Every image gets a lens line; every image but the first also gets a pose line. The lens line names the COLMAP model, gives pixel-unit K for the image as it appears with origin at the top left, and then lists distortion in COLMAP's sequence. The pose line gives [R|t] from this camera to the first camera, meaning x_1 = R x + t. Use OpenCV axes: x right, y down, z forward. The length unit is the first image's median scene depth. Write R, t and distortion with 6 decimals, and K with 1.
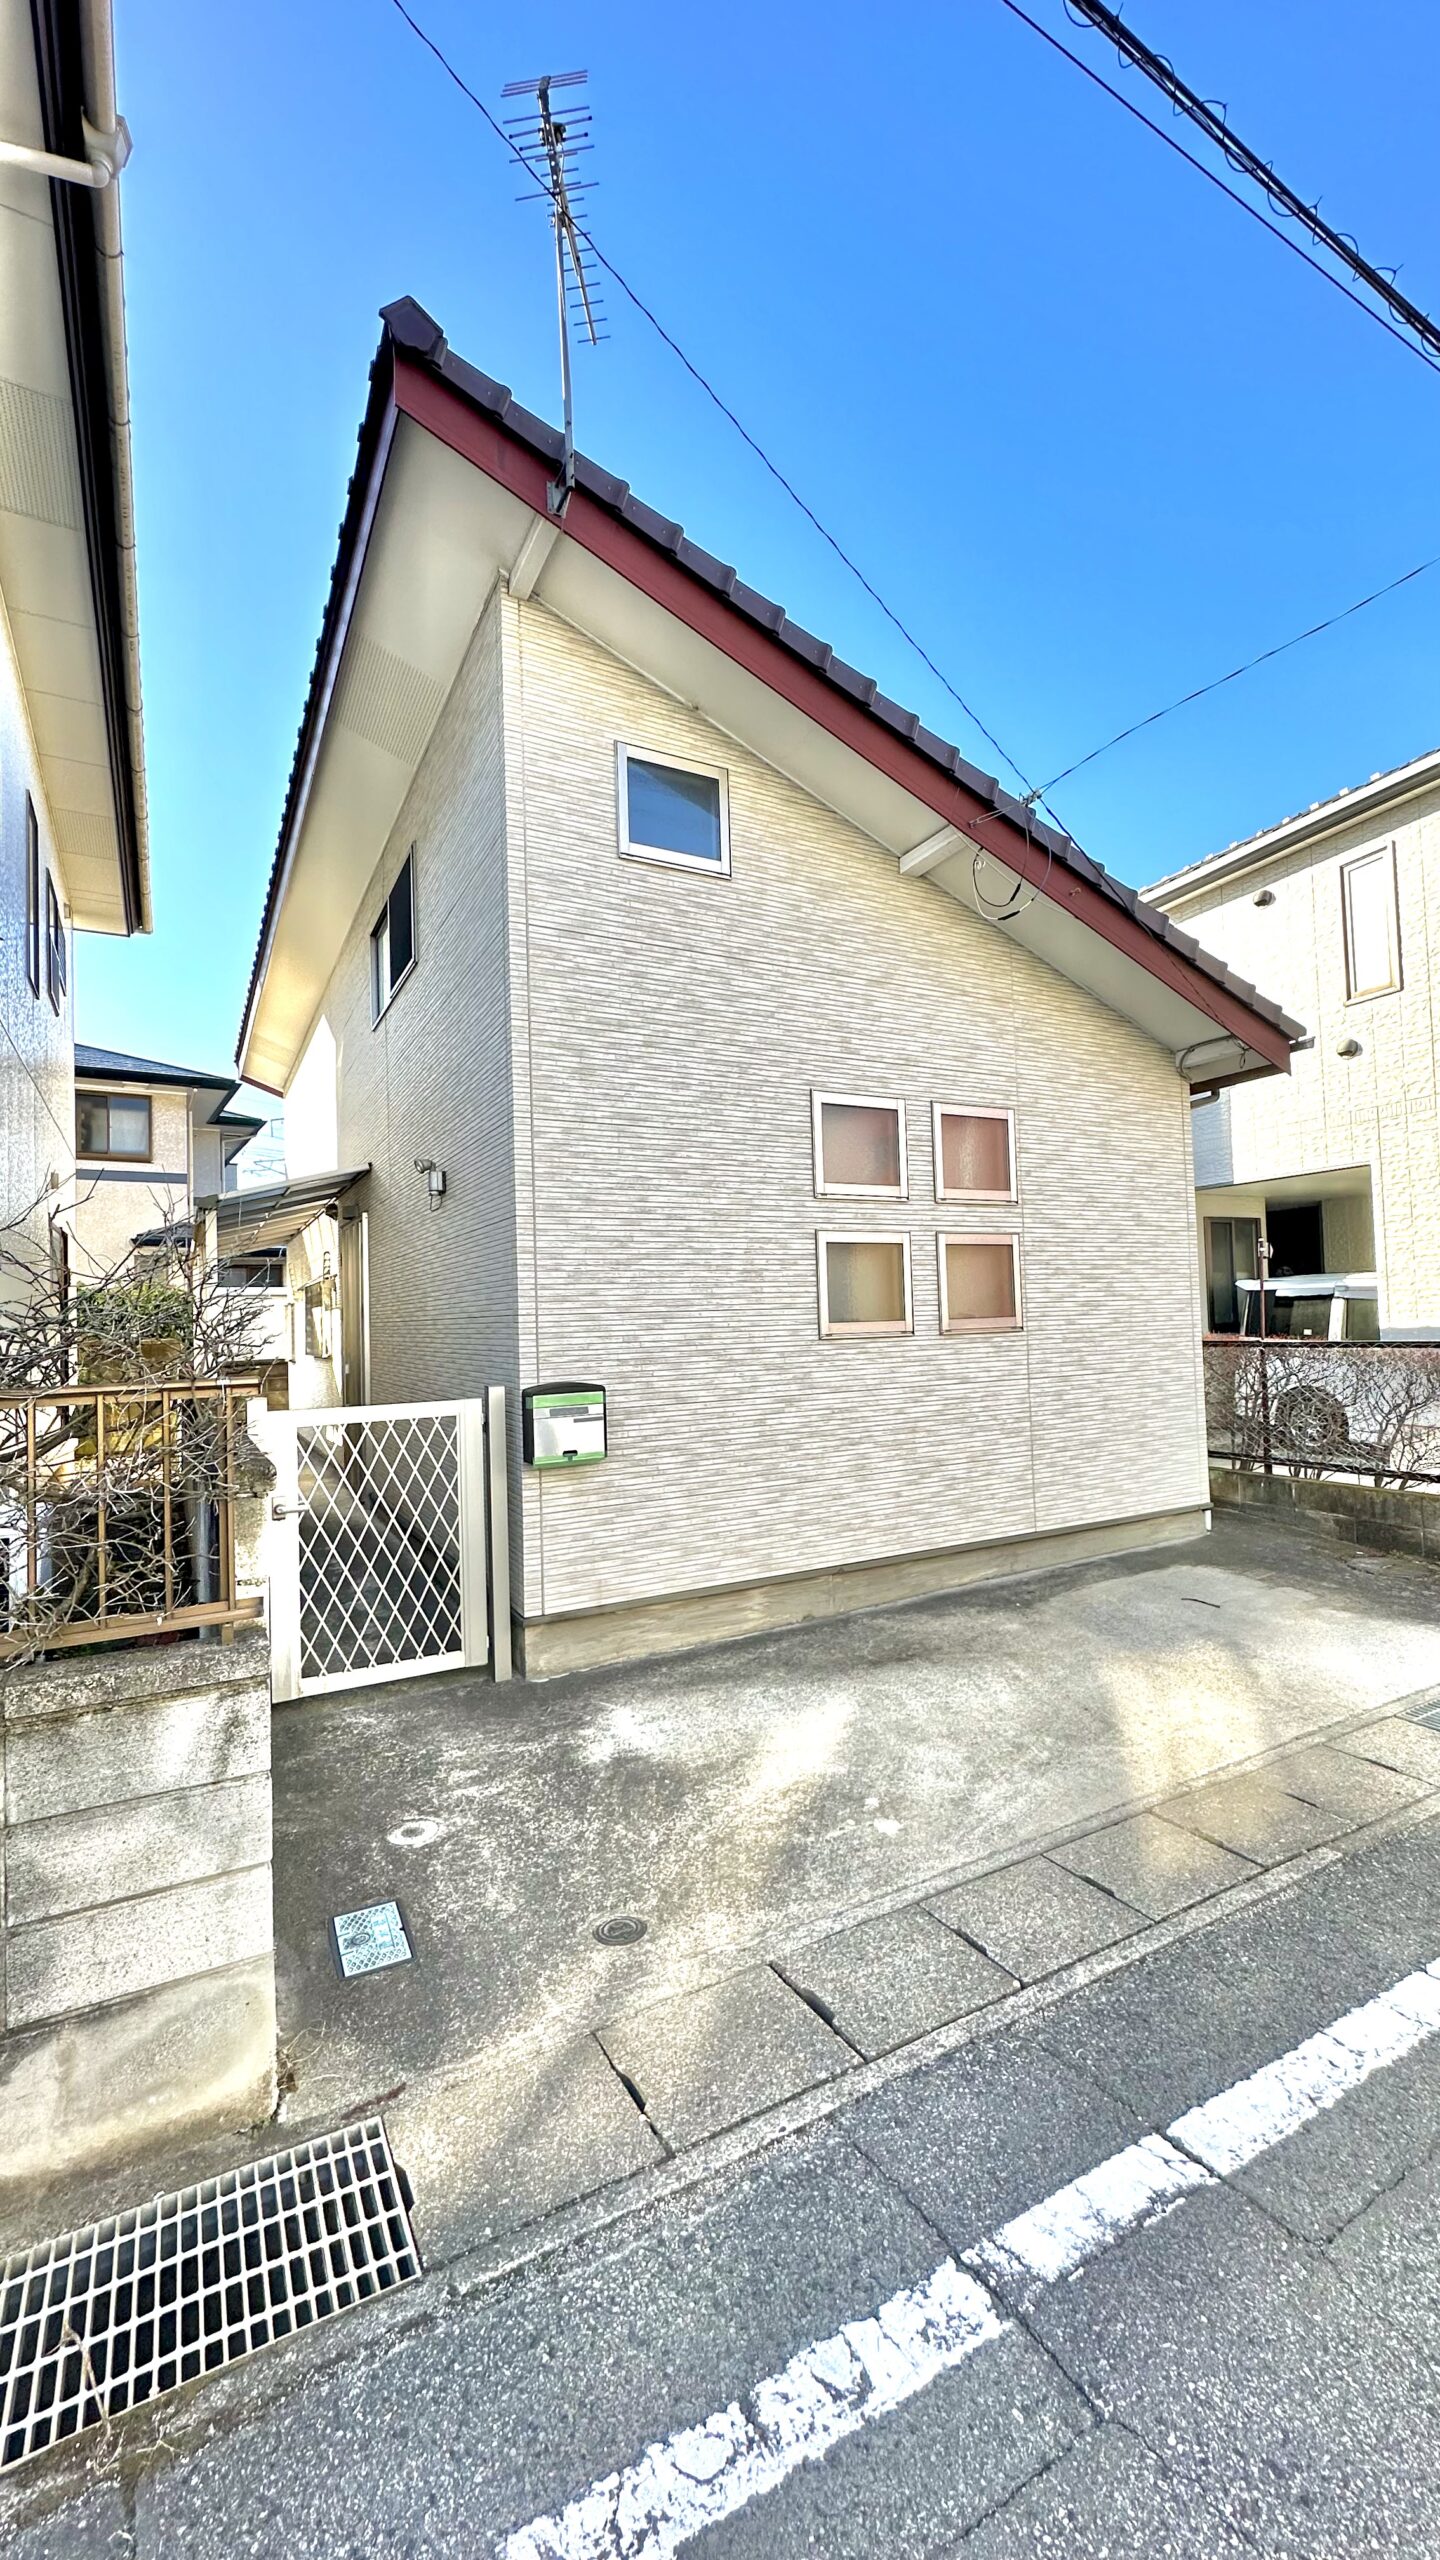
lens RADIAL K [[1013.0, 0, 718.7], [0, 1013.0, 1283.7], [0, 0, 1]] dist [-0.003345, 0.000512]
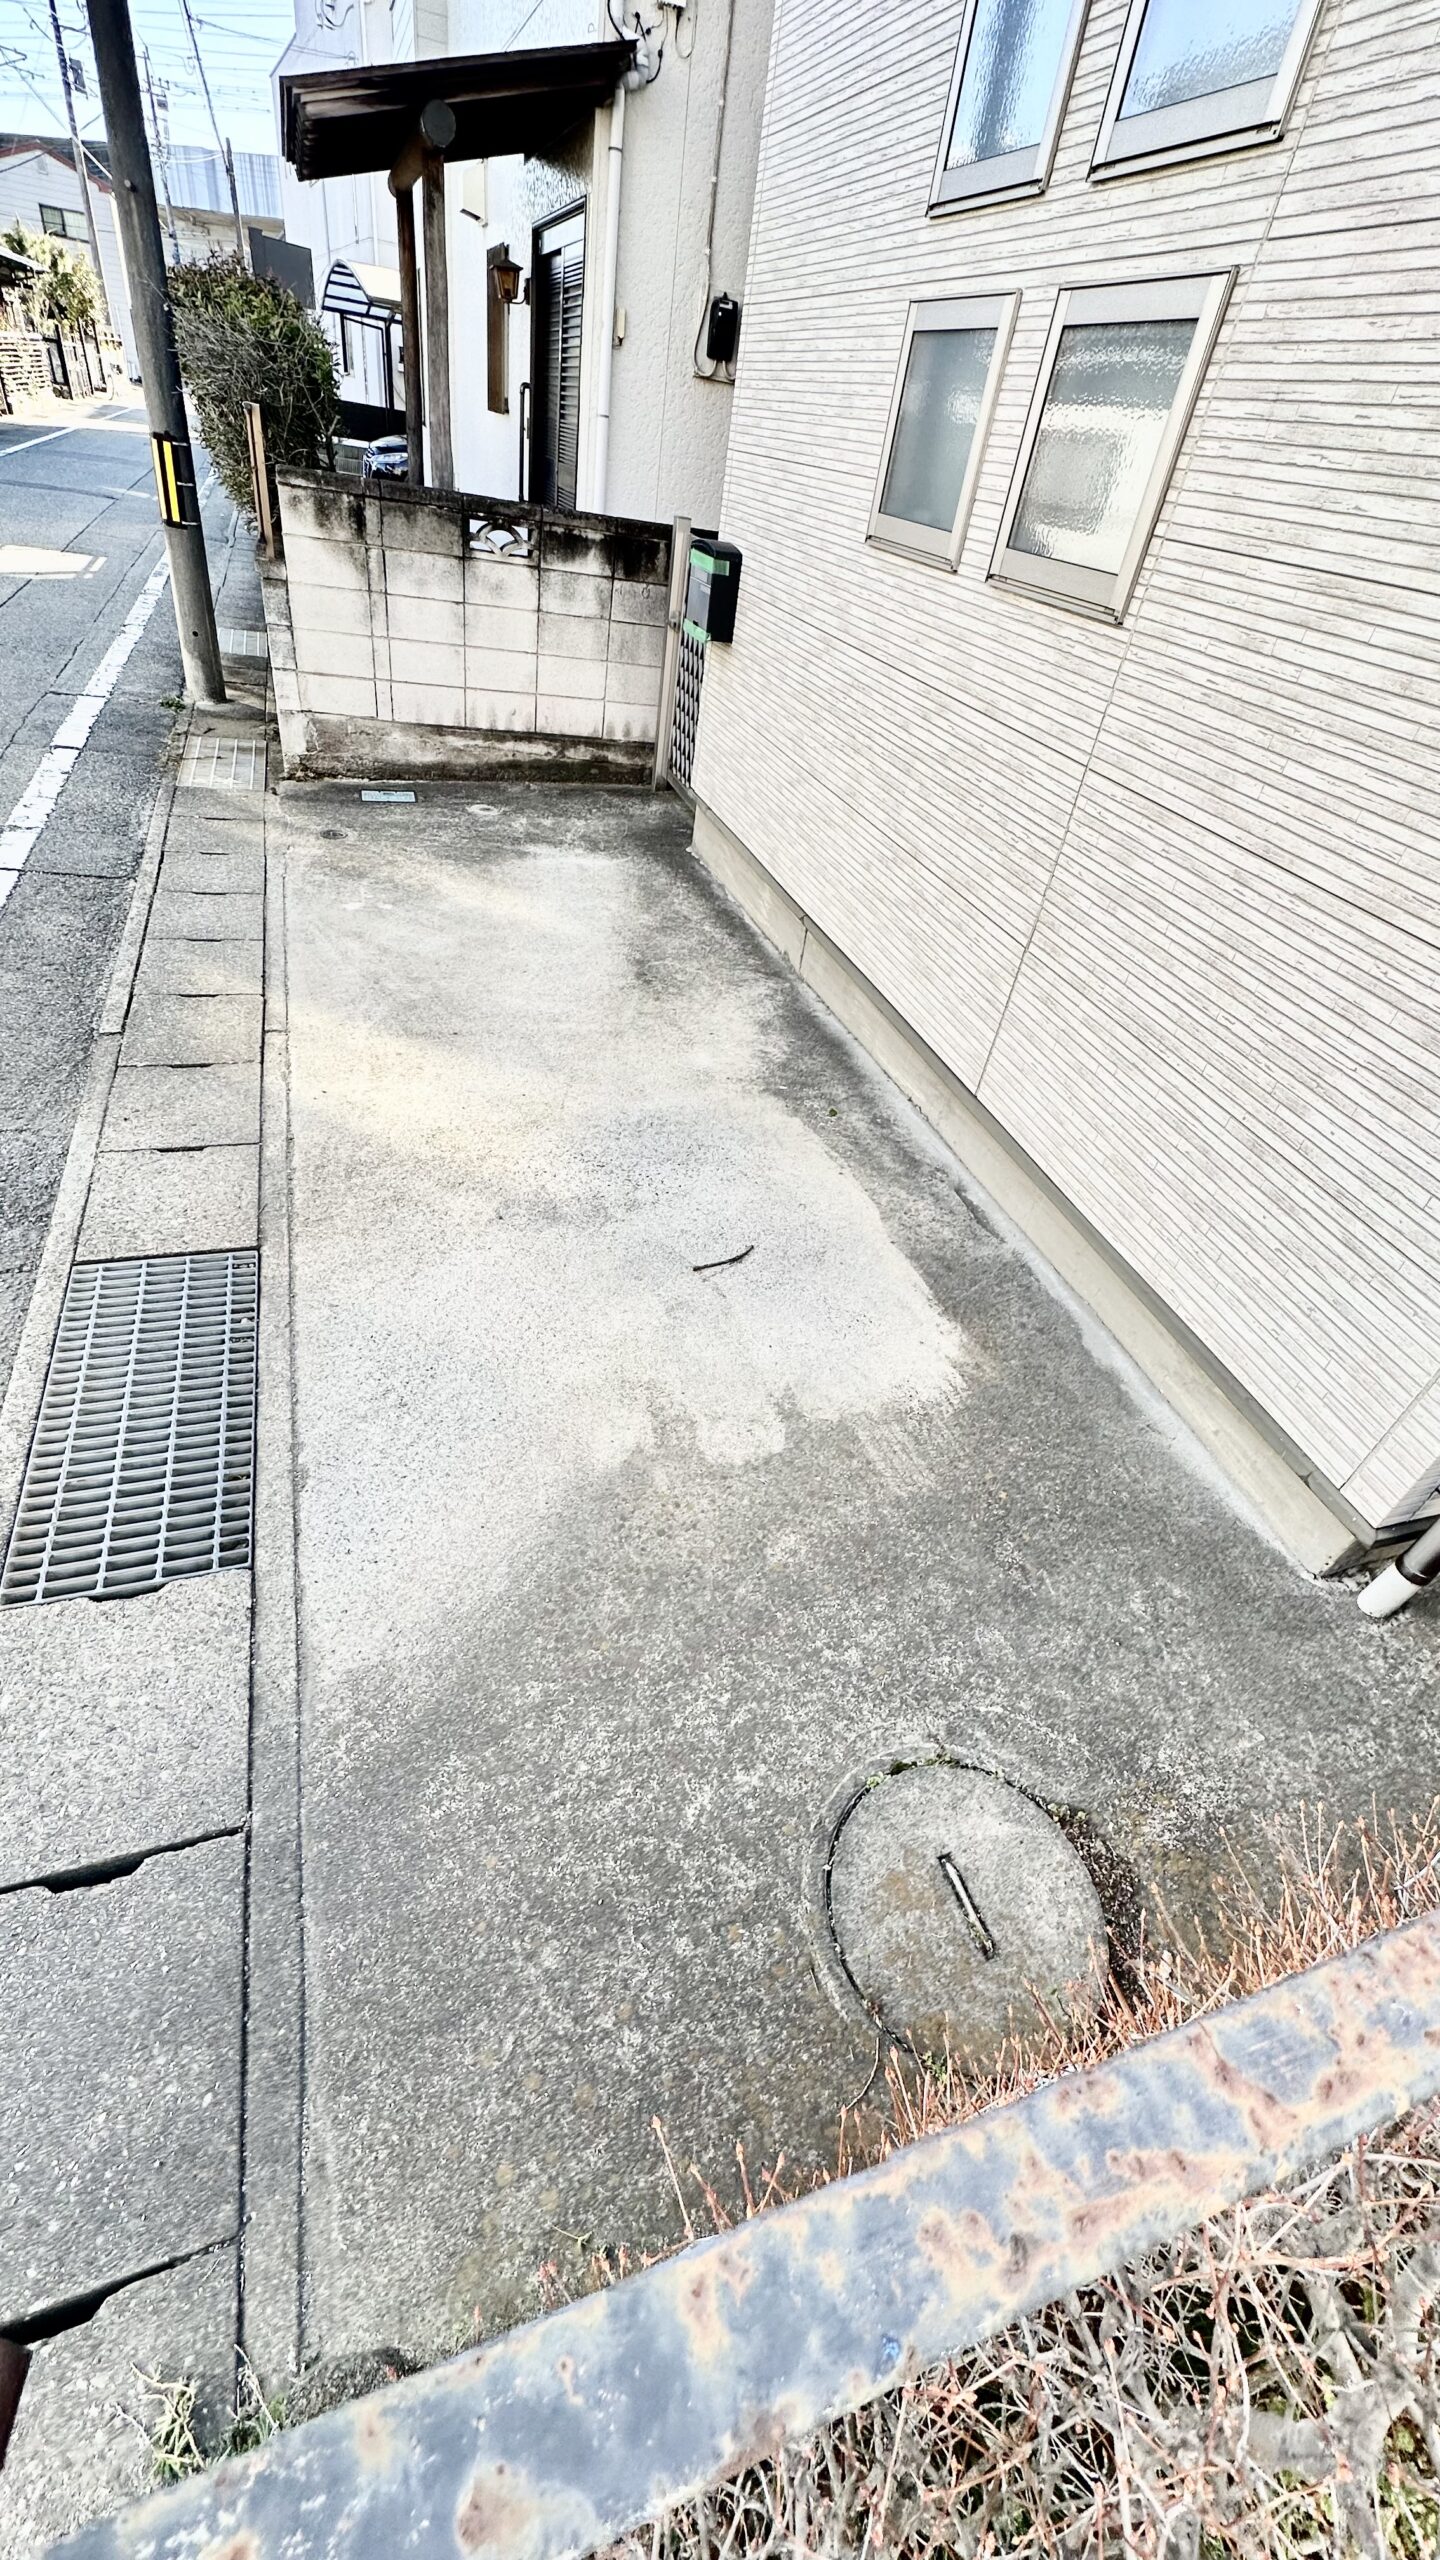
lens RADIAL K [[1013.0, 0, 726.1], [0, 1013.0, 1281.6], [0, 0, 1]] dist [-0.003345, 0.000512]
pose [[-0.182264, 0.634087, -0.751474, 0.922215], [-0.096531, 0.749044, 0.655450, -0.004523], [0.978500, 0.192005, -0.075315, 1.116703]]
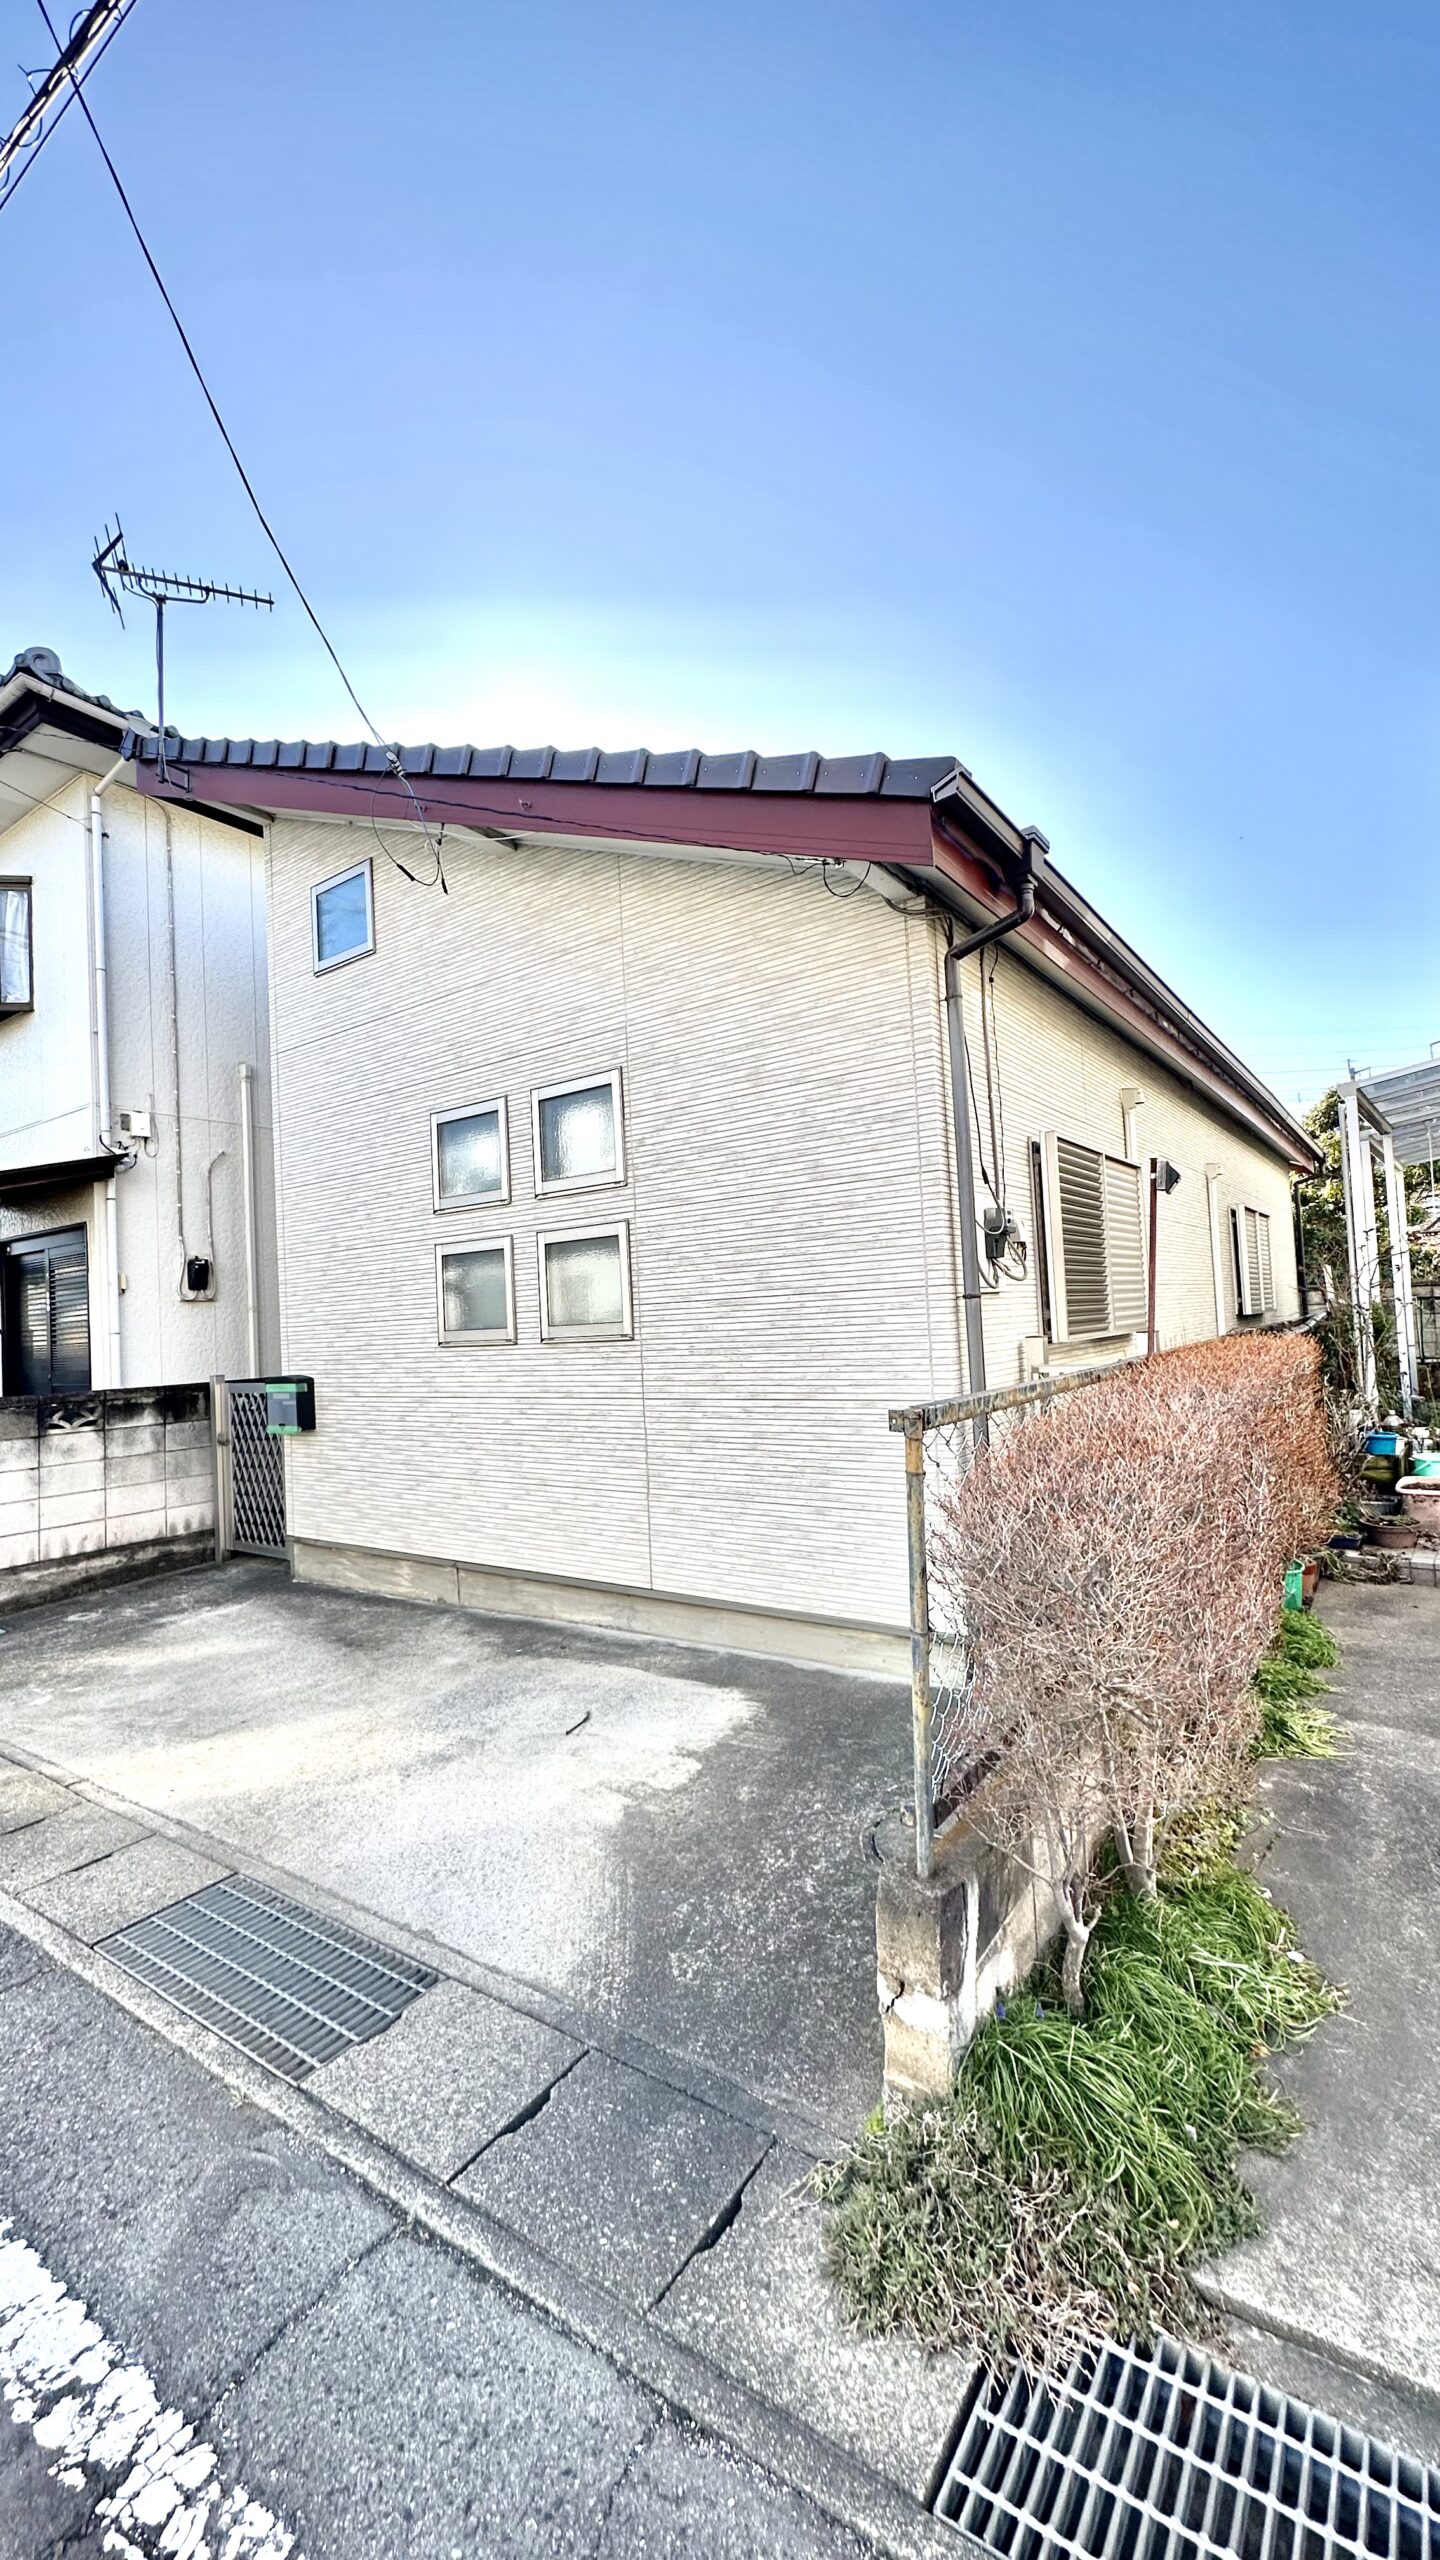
lens RADIAL K [[1013.0, 0, 721.5], [0, 1013.0, 1282.2], [0, 0, 1]] dist [-0.003345, 0.000512]
pose [[0.445715, -0.025014, -0.894825, 1.272201], [0.068494, 0.997632, 0.006230, 0.000389], [0.892551, -0.064067, 0.446373, 0.843424]]
